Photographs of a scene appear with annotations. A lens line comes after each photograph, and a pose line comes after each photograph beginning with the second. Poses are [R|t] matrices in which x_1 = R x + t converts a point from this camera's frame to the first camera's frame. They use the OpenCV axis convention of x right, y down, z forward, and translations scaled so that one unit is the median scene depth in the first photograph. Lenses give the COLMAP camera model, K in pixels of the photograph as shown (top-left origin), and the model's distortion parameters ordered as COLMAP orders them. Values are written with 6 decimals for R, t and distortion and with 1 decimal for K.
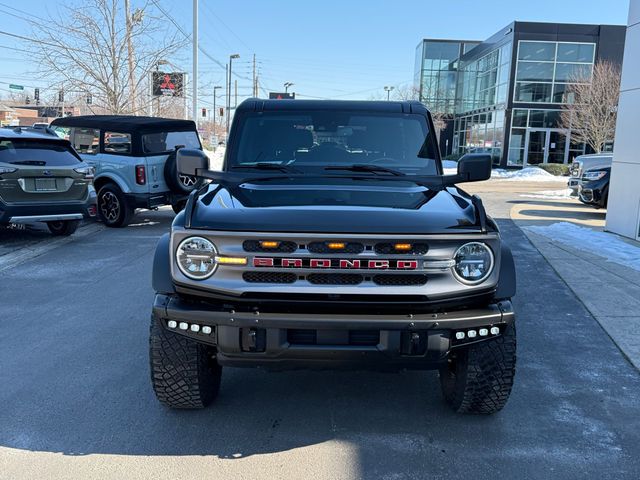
lens RADIAL K [[648.3, 0, 320.0], [0, 648.3, 240.0], [0, 0, 1]] dist [0.169634, -0.351543]
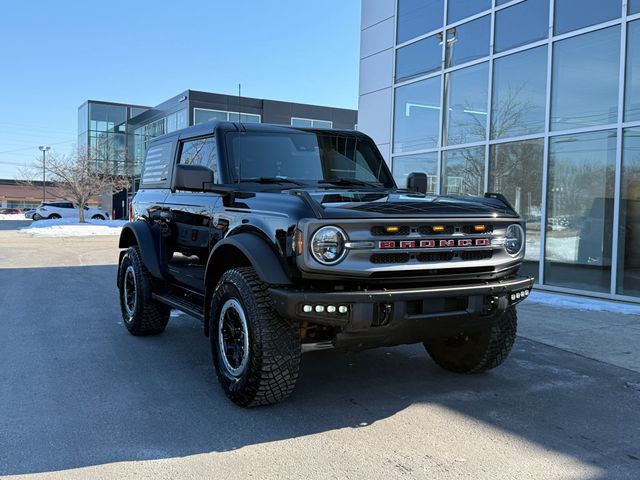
lens RADIAL K [[648.3, 0, 320.0], [0, 648.3, 240.0], [0, 0, 1]] dist [0.169634, -0.351543]
pose [[0.875436, -0.037460, 0.481881, -0.714250], [0.083428, 0.993739, -0.074314, 0.097107], [-0.476080, 0.105259, 0.873080, 0.043883]]
